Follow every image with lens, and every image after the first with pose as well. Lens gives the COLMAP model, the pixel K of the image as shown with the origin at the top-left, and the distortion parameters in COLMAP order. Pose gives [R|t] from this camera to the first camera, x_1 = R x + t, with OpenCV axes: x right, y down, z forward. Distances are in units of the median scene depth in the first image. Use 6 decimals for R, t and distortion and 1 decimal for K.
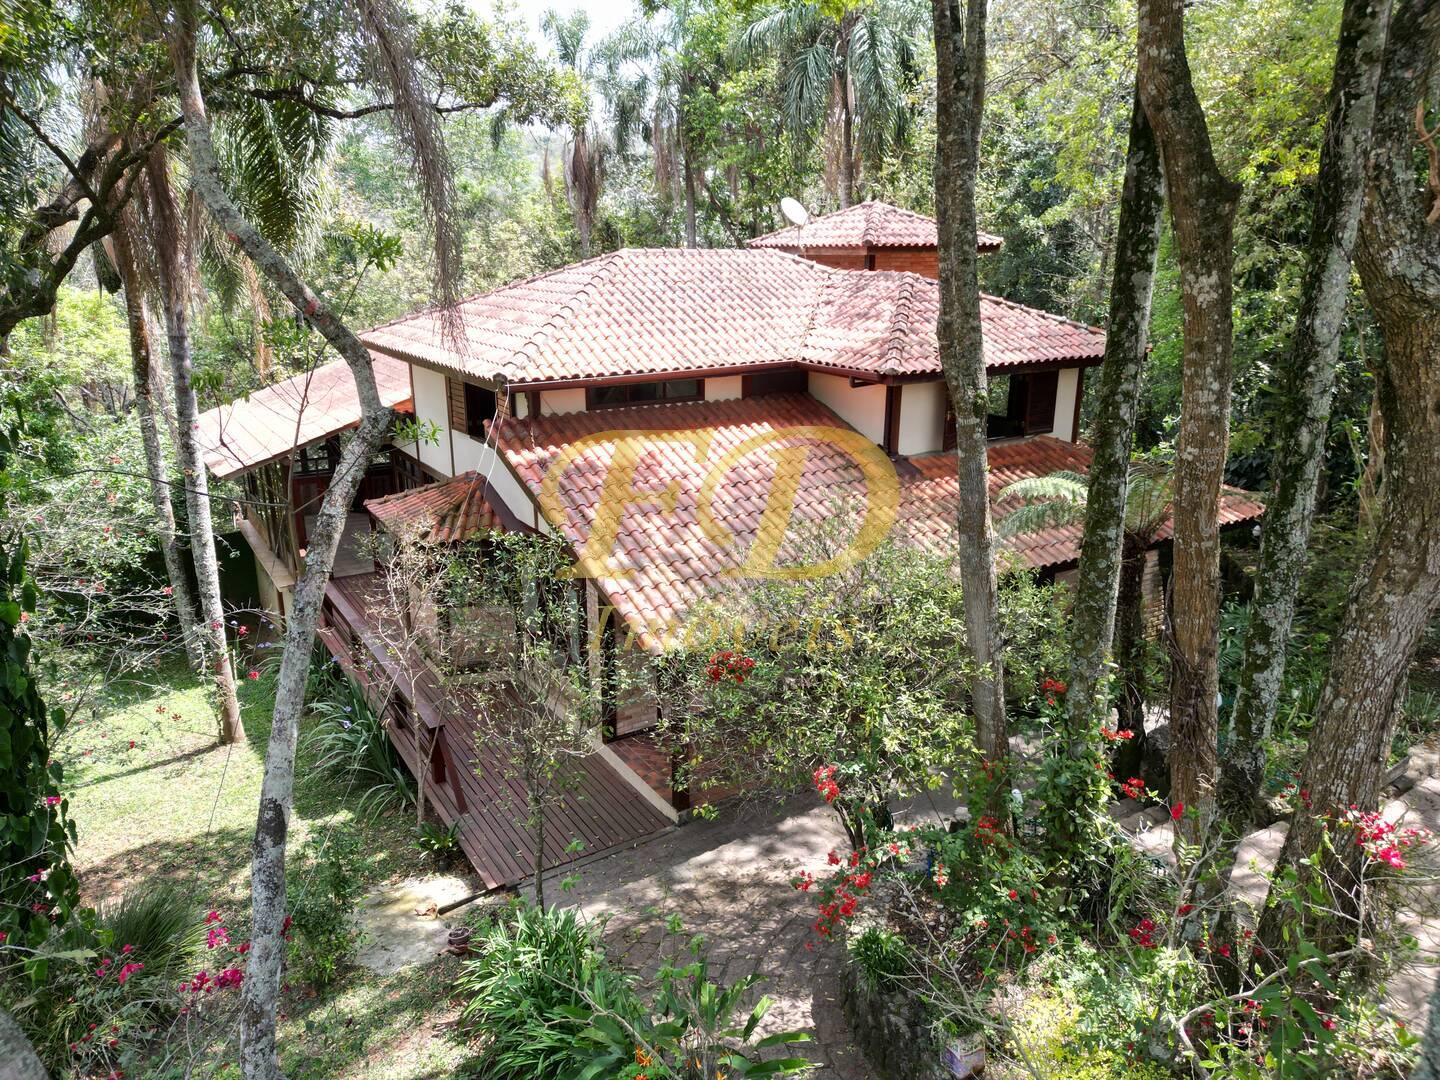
lens RADIAL K [[993.3, 0, 720.0], [0, 993.3, 540.0], [0, 0, 1]] dist [0.002626, 0.000636]
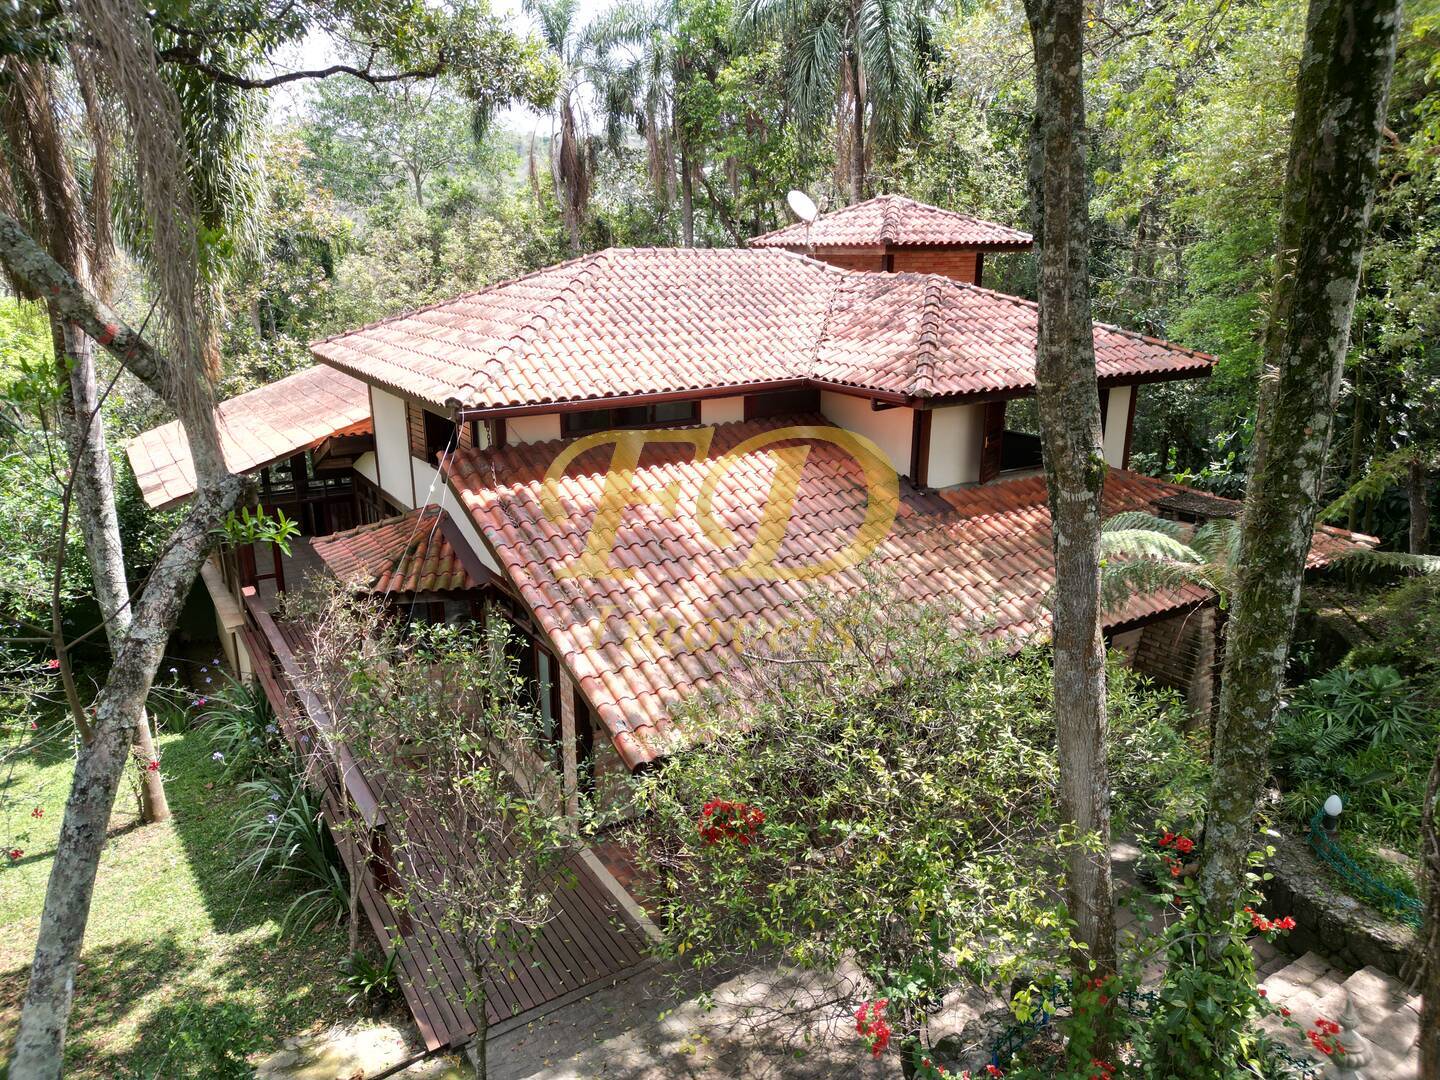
lens RADIAL K [[1010.2, 0, 720.0], [0, 1010.2, 540.0], [0, 0, 1]] dist [0.004089, -0.002414]
pose [[0.999997, -0.002421, -0.000831, 0.001622], [0.002417, 0.999986, -0.004601, -0.036636], [0.000842, 0.004599, 0.999989, 0.127602]]
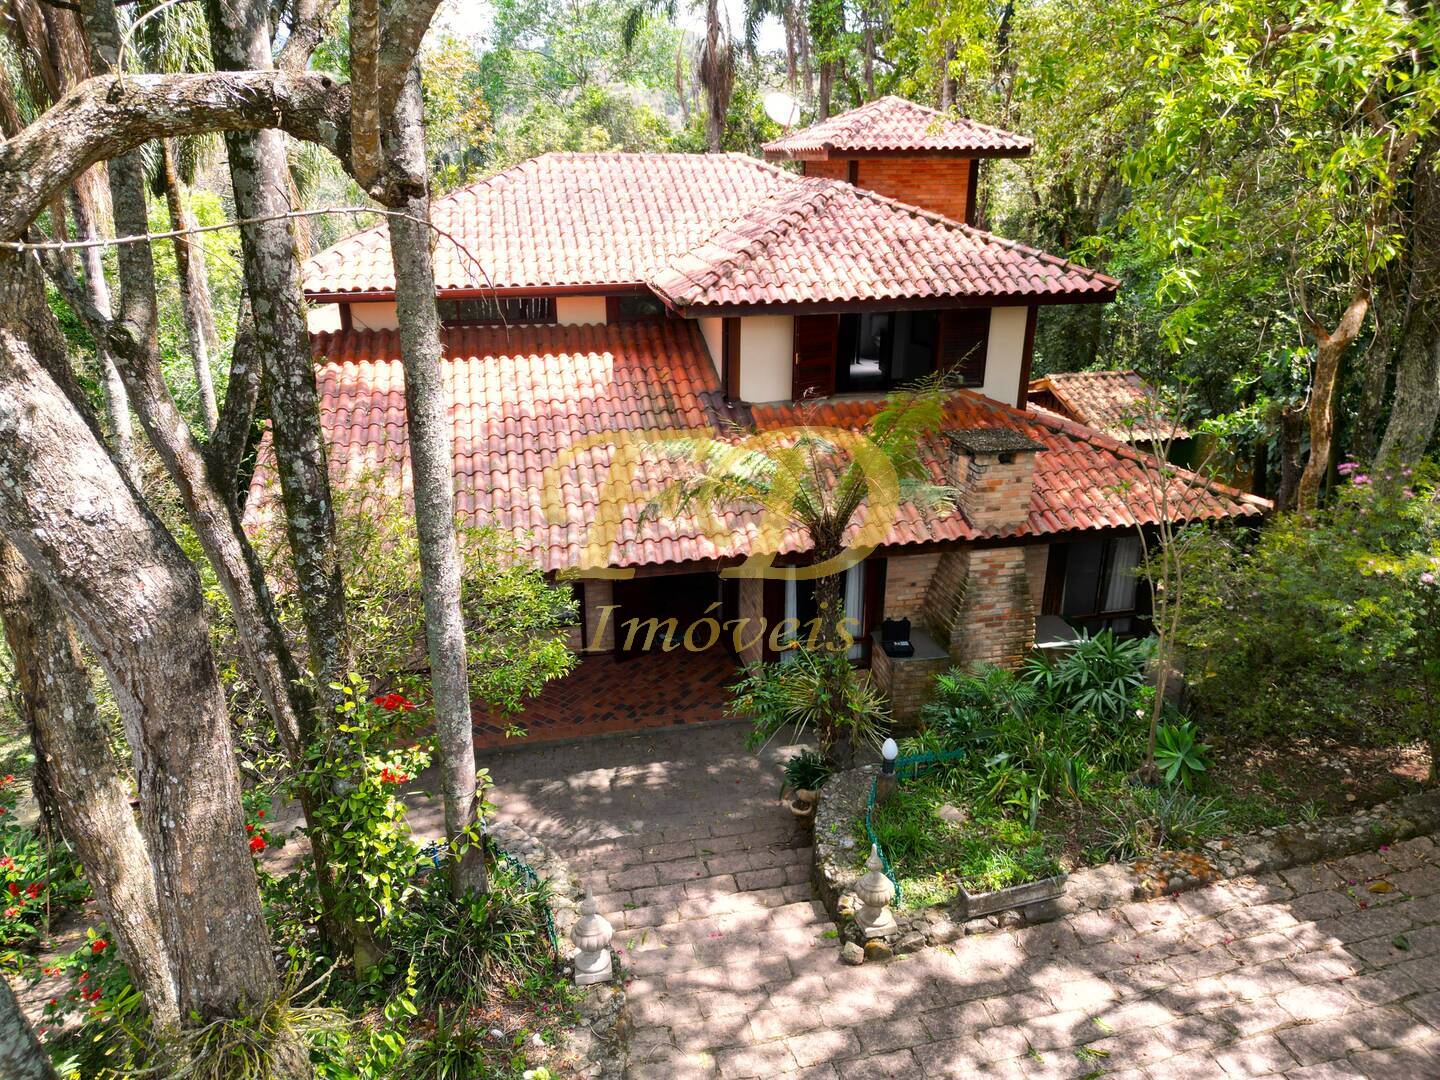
lens RADIAL K [[1010.2, 0, 720.0], [0, 1010.2, 540.0], [0, 0, 1]] dist [0.004089, -0.002414]
pose [[0.944351, 0.117639, -0.307185, 0.441268], [-0.094525, 0.991525, 0.089123, -0.041350], [0.315066, -0.055127, 0.947467, 0.165590]]
